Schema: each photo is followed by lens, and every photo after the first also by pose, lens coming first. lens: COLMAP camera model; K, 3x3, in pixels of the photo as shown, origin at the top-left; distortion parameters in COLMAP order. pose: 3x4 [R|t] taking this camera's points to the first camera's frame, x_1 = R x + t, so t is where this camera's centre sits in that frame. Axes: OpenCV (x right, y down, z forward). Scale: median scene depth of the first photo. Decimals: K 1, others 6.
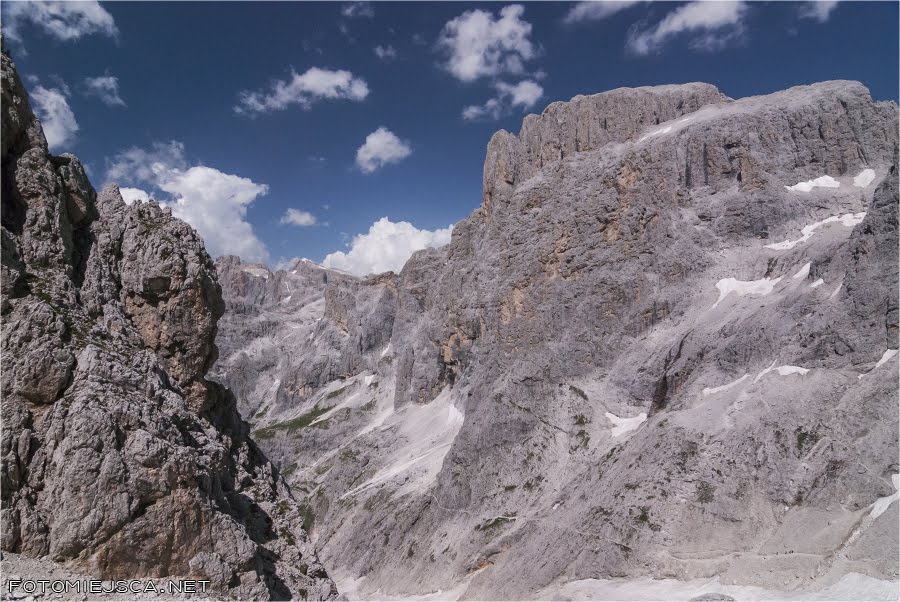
lens RADIAL K [[460.2, 0, 453.3], [0, 460.2, 308.2], [0, 0, 1]] dist [0.001049, -0.018046]
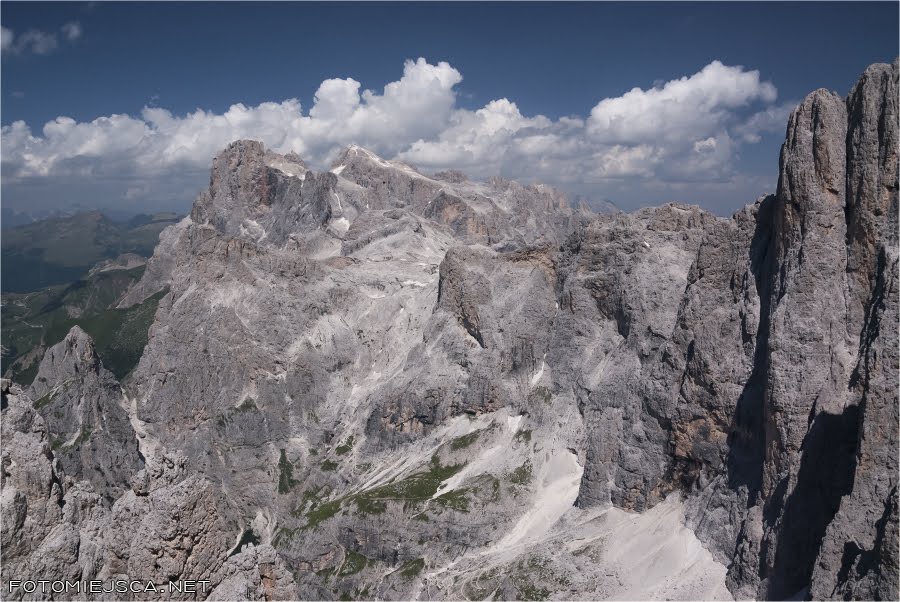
lens RADIAL K [[722.7, 0, 450.0], [0, 722.7, 301.0], [0, 0, 1]] dist [-0.155189, 0.126393]
pose [[0.988722, 0.073241, -0.130634, -0.148052], [-0.054051, 0.987979, 0.144830, -0.149375], [0.139671, -0.136136, 0.980795, 0.022776]]
